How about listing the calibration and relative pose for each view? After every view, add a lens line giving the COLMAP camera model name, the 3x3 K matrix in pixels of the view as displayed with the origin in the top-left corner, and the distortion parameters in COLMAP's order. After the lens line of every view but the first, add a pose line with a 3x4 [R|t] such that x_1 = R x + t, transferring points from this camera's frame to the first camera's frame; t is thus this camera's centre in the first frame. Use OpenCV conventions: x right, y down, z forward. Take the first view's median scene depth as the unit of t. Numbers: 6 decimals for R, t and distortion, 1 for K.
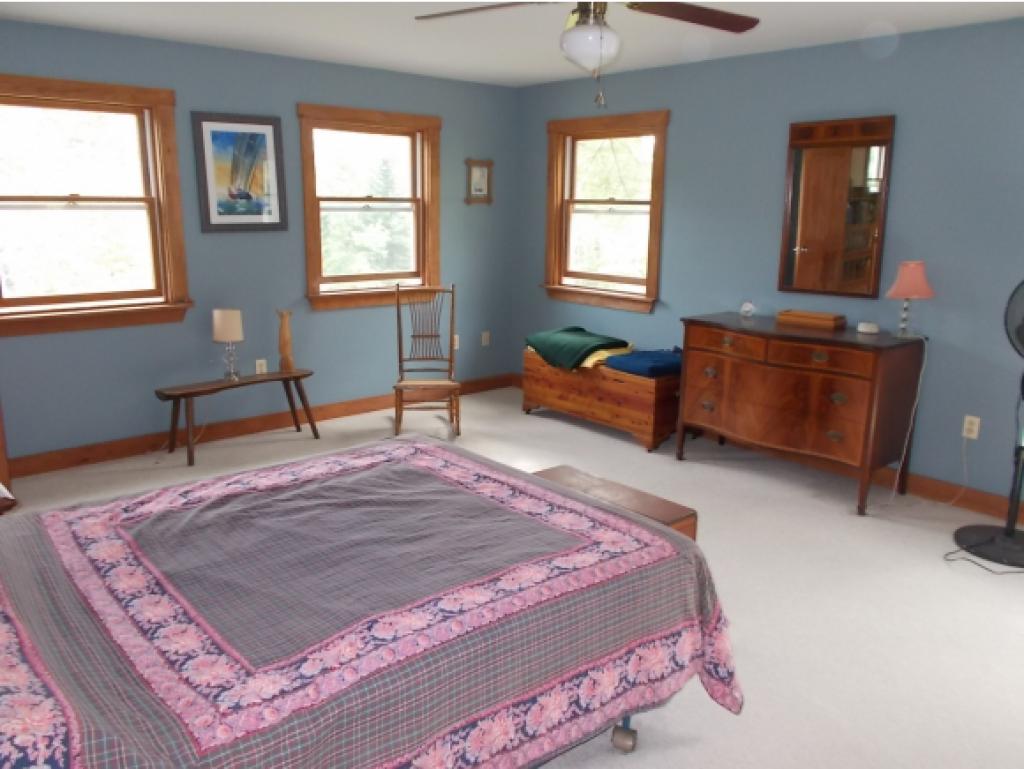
lens RADIAL K [[826.7, 0, 512.0], [0, 826.7, 384.5], [0, 0, 1]] dist [0.058263, 0.003850]
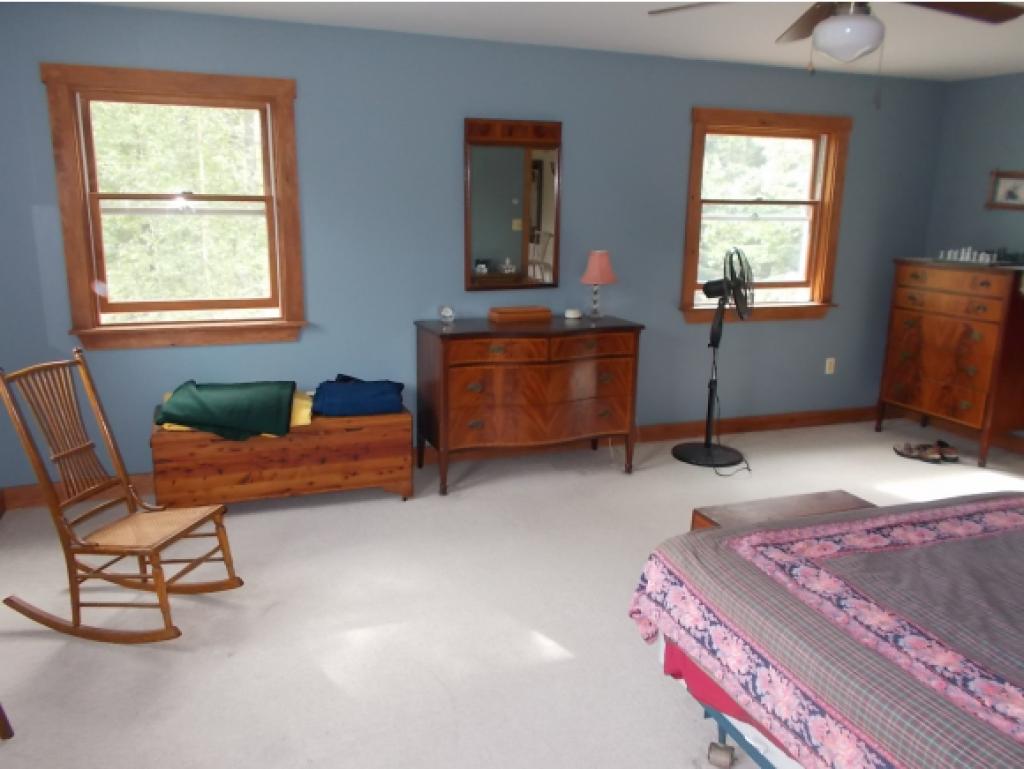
lens RADIAL K [[809.5, 0, 512.0], [0, 809.5, 384.5], [0, 0, 1]] dist [0.010184, 0.008599]
pose [[0.342249, -0.217133, 0.914177, -0.561665], [0.197209, 0.967862, 0.156053, -0.149173], [-0.918681, 0.126875, 0.374070, 0.638422]]
